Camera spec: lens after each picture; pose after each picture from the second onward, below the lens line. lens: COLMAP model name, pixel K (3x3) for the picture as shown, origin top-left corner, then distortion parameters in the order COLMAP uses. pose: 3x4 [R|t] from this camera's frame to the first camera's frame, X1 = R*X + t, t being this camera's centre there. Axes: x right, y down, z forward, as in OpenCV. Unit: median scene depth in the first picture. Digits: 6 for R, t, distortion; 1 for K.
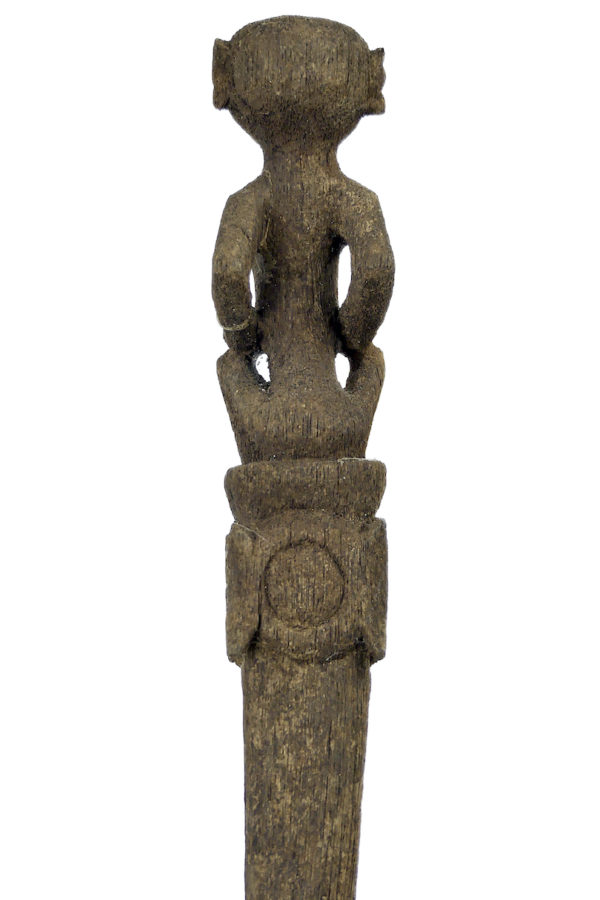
lens RADIAL K [[3960.4, 0, 299.7], [0, 3960.4, 451.7], [0, 0, 1]] dist [-0.062276, 0.000000]
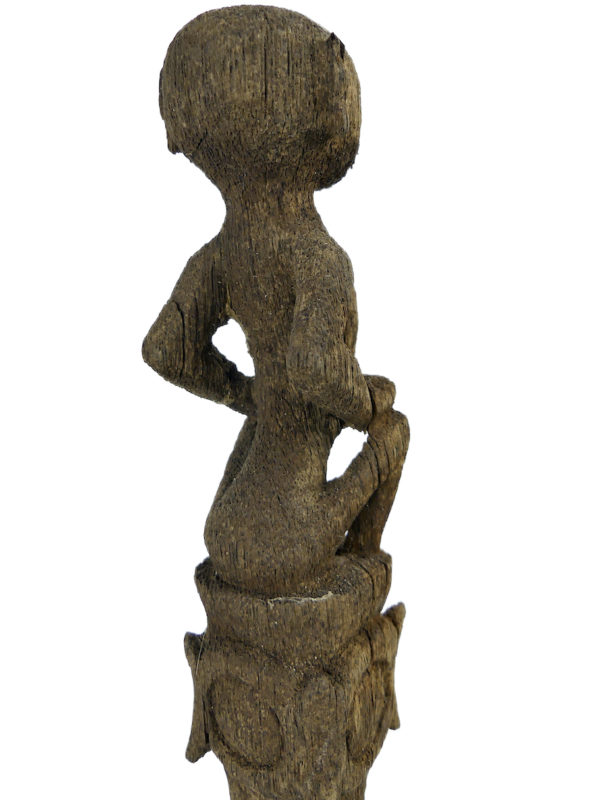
lens RADIAL K [[695.6, 0, 296.3], [0, 695.6, 391.3], [0, 0, 1]] dist [-0.035854, 0.020833]
pose [[0.807875, 0.088641, -0.582650, 0.092018], [0.067439, 0.968227, 0.240807, -0.072121], [0.585482, -0.233835, 0.776229, 0.901641]]
